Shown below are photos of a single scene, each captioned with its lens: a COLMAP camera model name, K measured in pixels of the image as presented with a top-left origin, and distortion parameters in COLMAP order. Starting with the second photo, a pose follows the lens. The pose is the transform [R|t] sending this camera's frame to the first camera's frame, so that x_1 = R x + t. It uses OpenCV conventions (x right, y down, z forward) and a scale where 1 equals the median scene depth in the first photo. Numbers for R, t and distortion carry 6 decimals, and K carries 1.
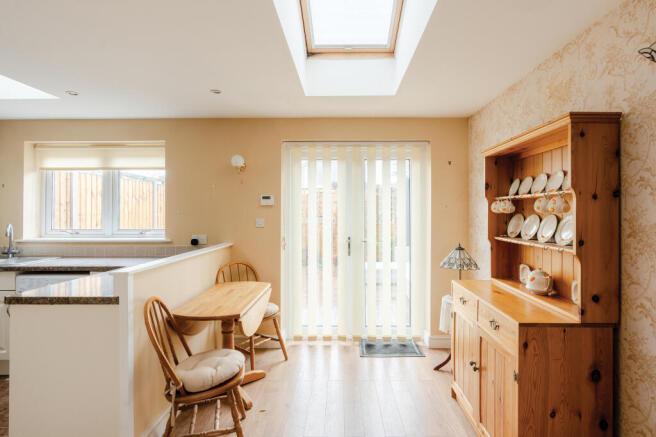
lens RADIAL K [[321.6, 0, 326.7], [0, 321.6, 213.3], [0, 0, 1]] dist [0.003325, 0.000044]
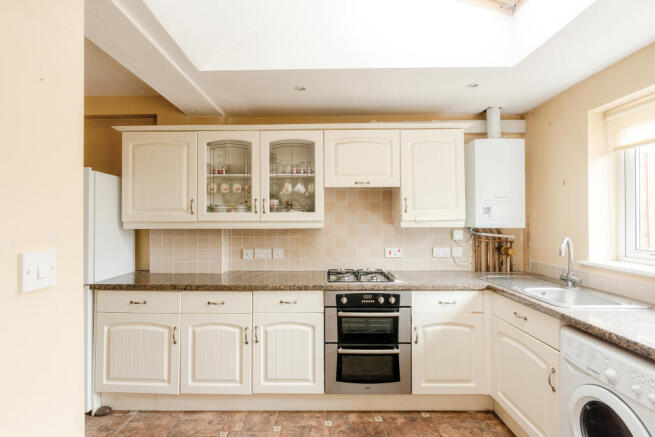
lens RADIAL K [[321.1, 0, 322.3], [0, 321.1, 211.4], [0, 0, 1]] dist [0.003325, 0.000044]
pose [[0.040053, -0.034583, -0.998599, -0.325994], [-0.003124, 0.999392, -0.034736, 0.005067], [0.999193, 0.004511, 0.039921, 0.454890]]
